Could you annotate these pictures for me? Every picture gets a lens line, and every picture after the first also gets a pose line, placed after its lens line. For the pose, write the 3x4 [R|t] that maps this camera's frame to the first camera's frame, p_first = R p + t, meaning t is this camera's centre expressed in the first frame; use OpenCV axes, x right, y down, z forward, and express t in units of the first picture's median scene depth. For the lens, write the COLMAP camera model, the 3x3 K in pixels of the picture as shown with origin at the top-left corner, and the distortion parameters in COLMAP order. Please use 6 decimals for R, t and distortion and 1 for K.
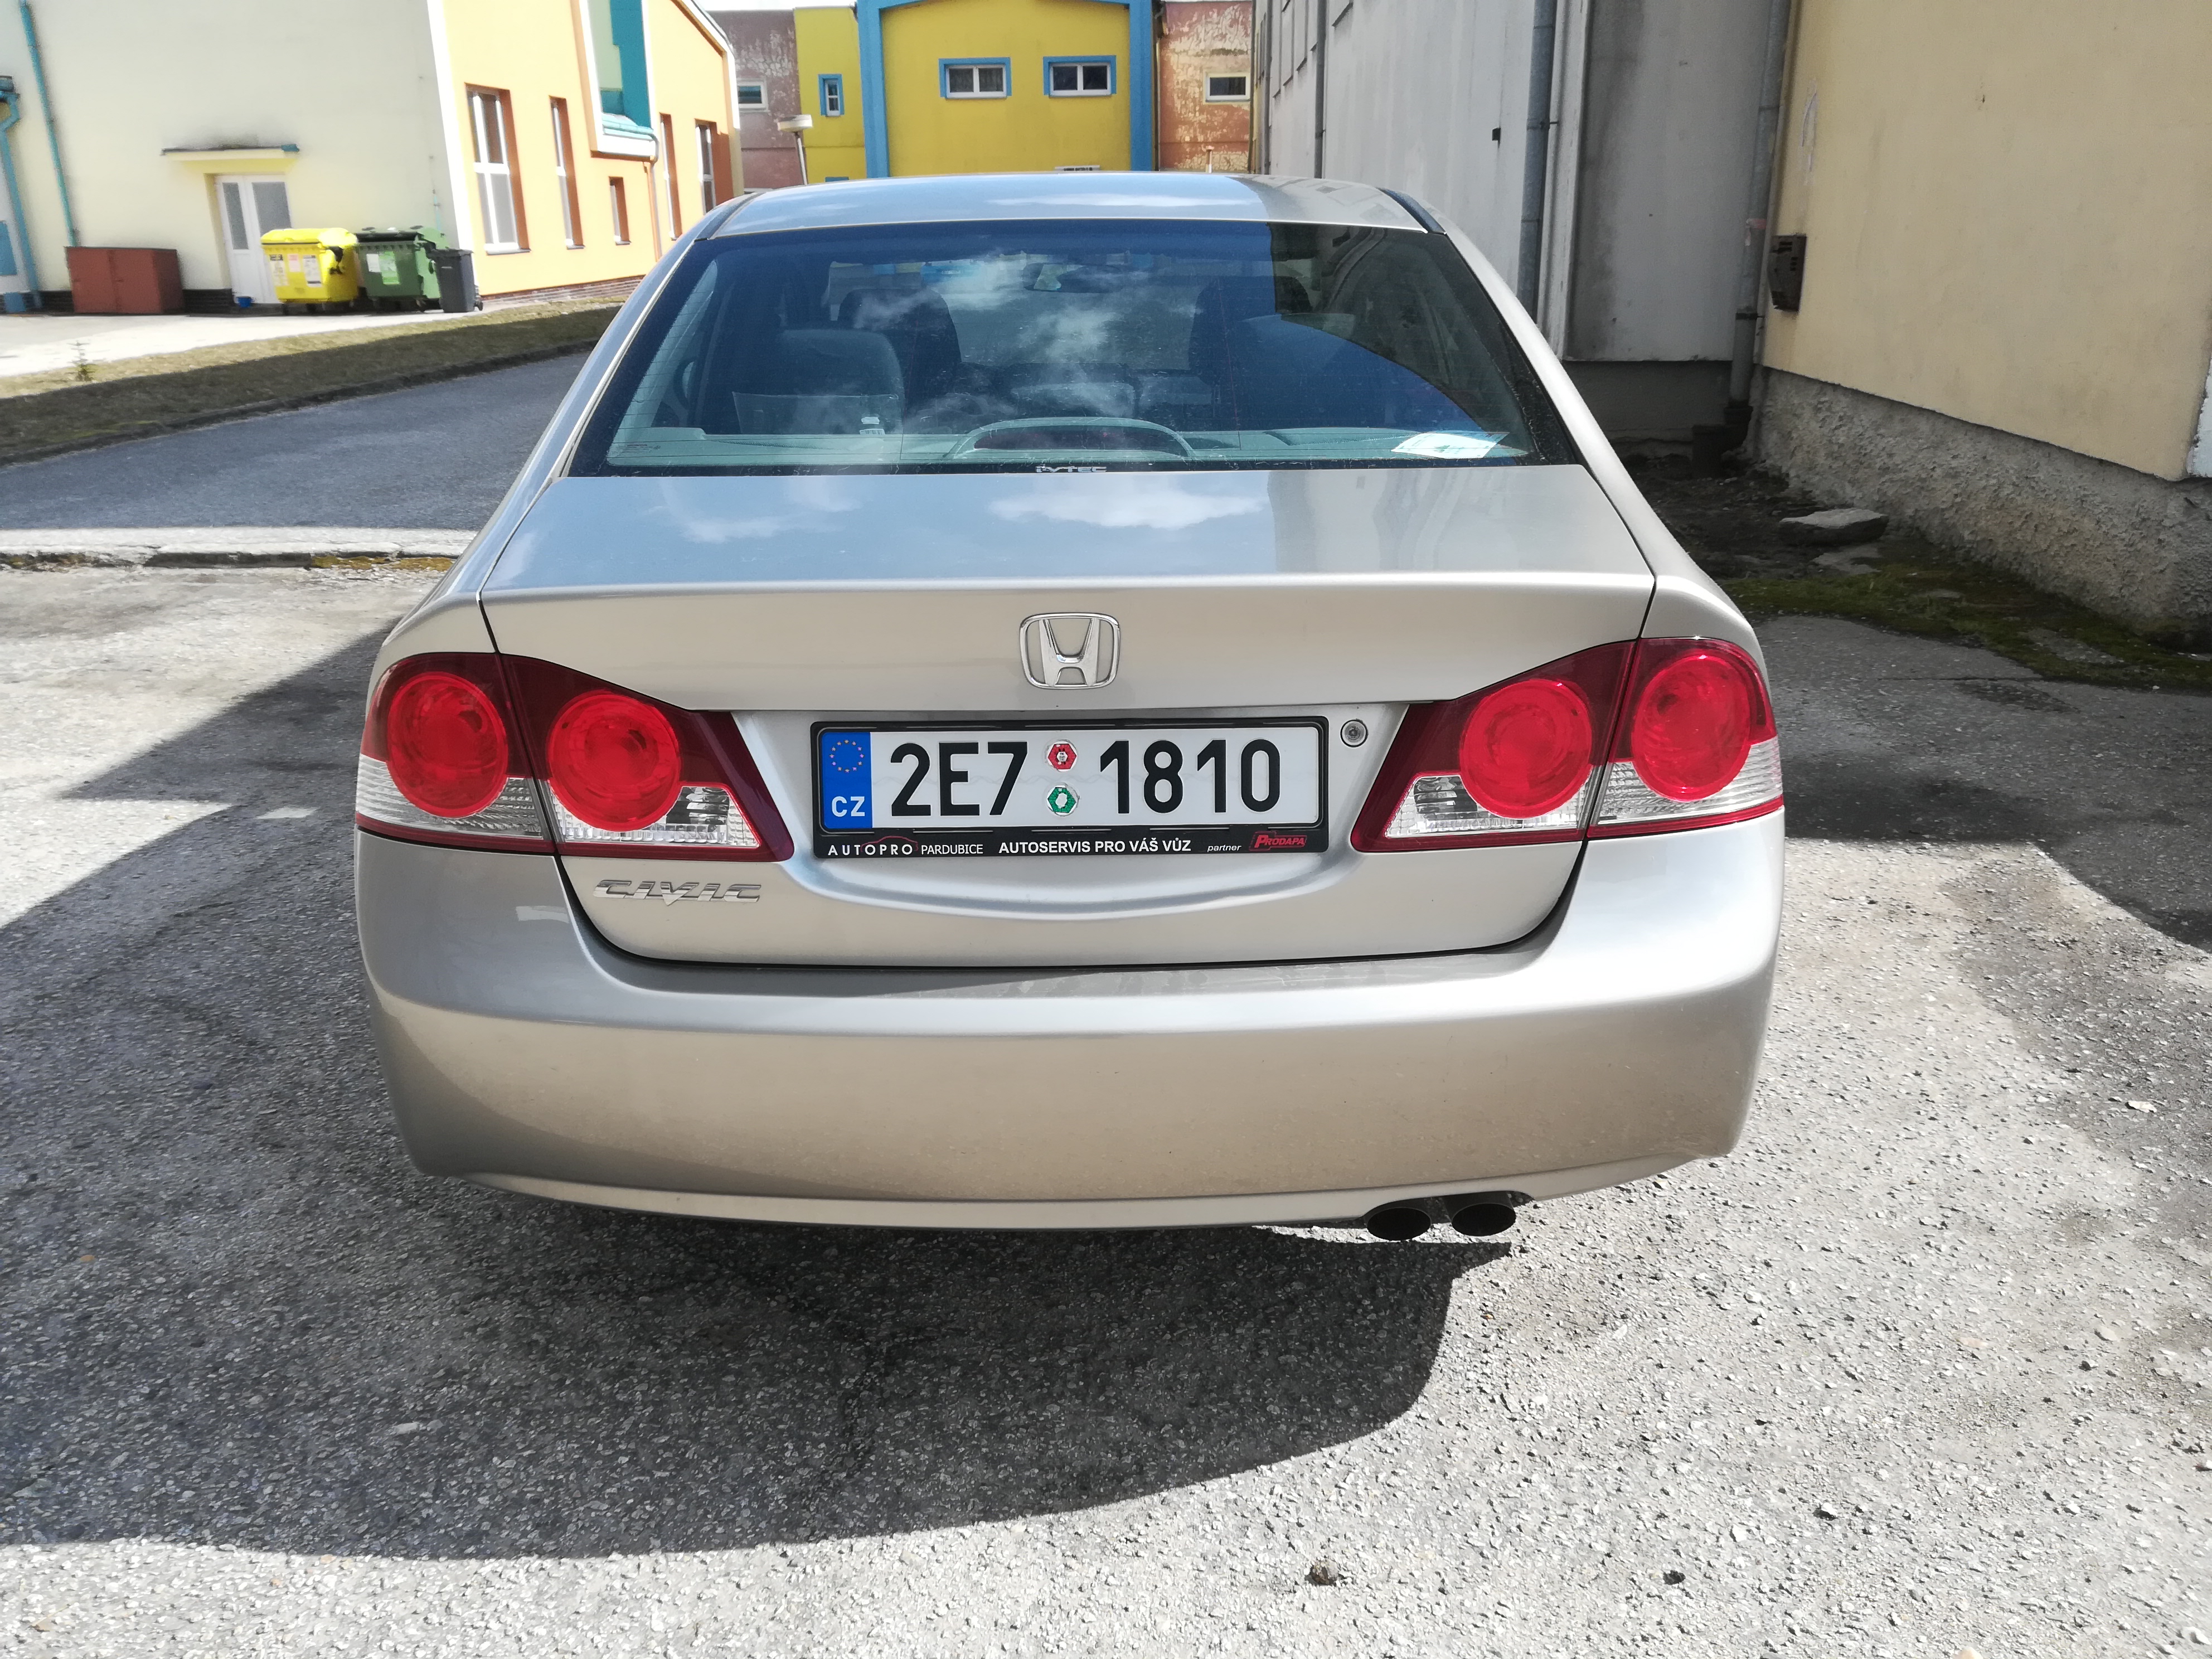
lens RADIAL K [[1837.7, 0, 1106.0], [0, 1837.7, 829.5], [0, 0, 1]] dist [0.040050, -0.010461]
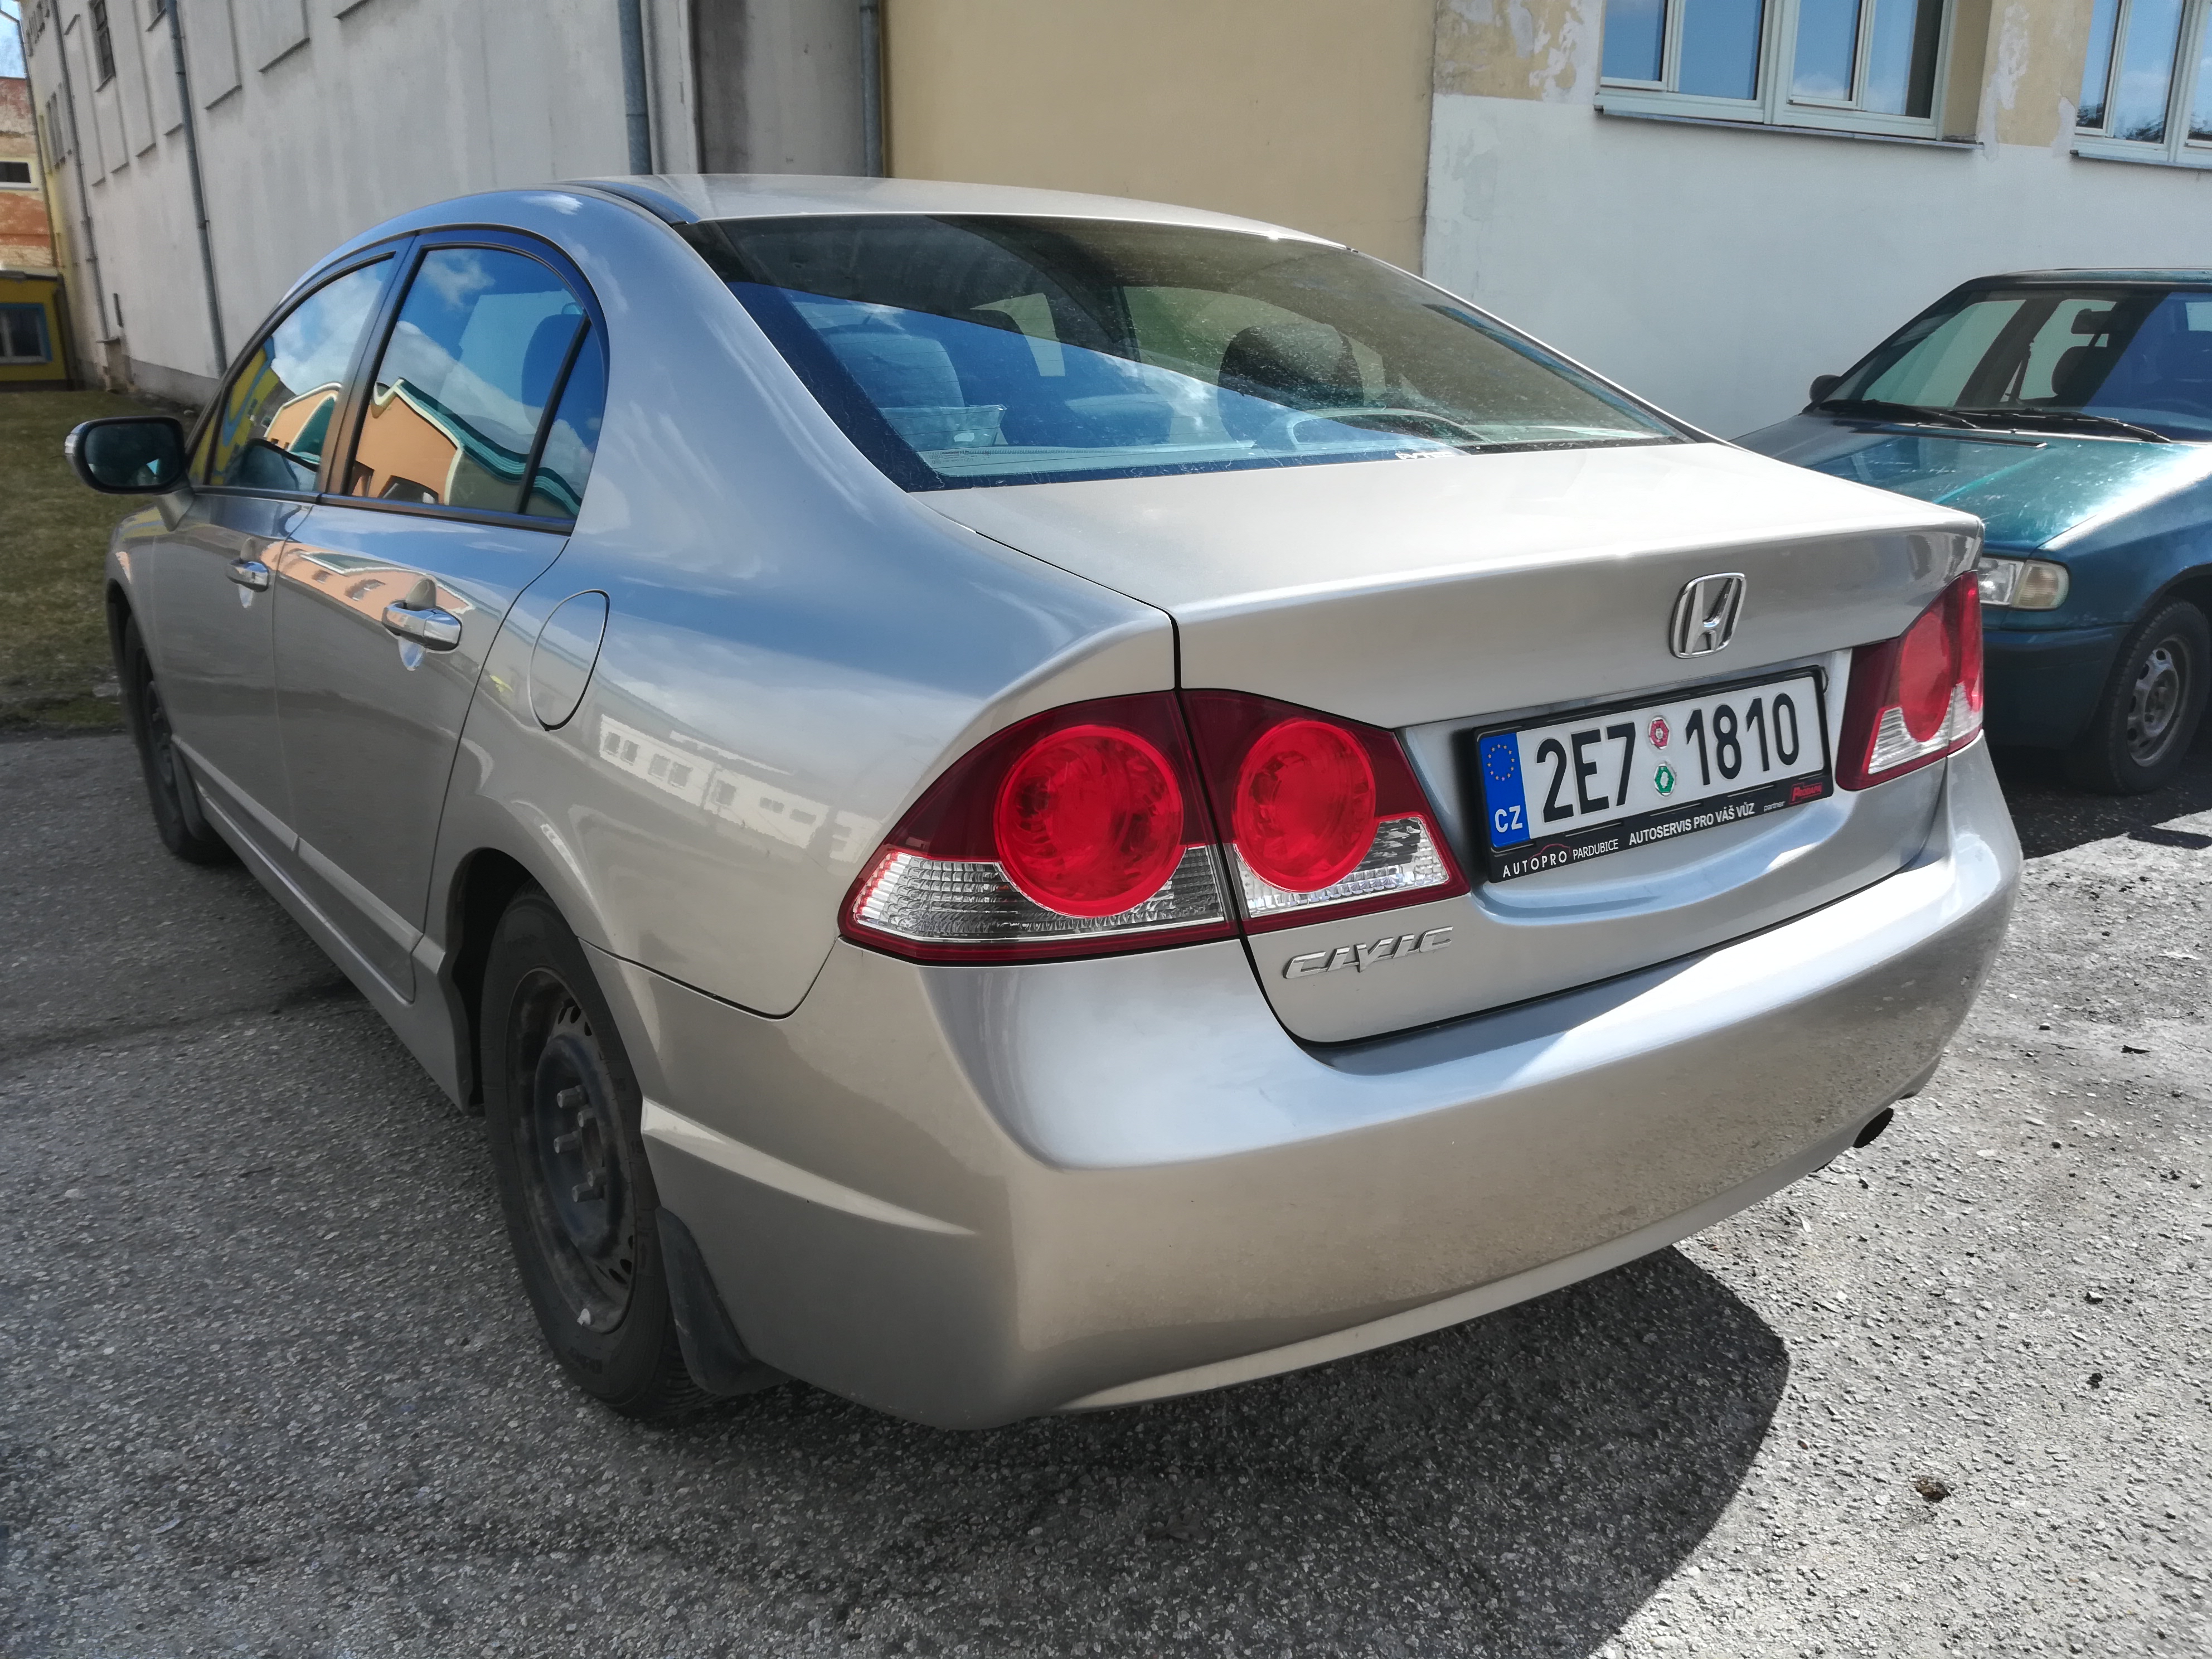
lens RADIAL K [[1844.0, 0, 1106.0], [0, 1844.0, 829.5], [0, 0, 1]] dist [-0.000144, -0.001141]
pose [[0.799877, -0.146312, 0.582056, -0.807069], [0.181101, 0.983463, -0.001659, -0.041064], [-0.572188, 0.106738, 0.813147, 0.396791]]
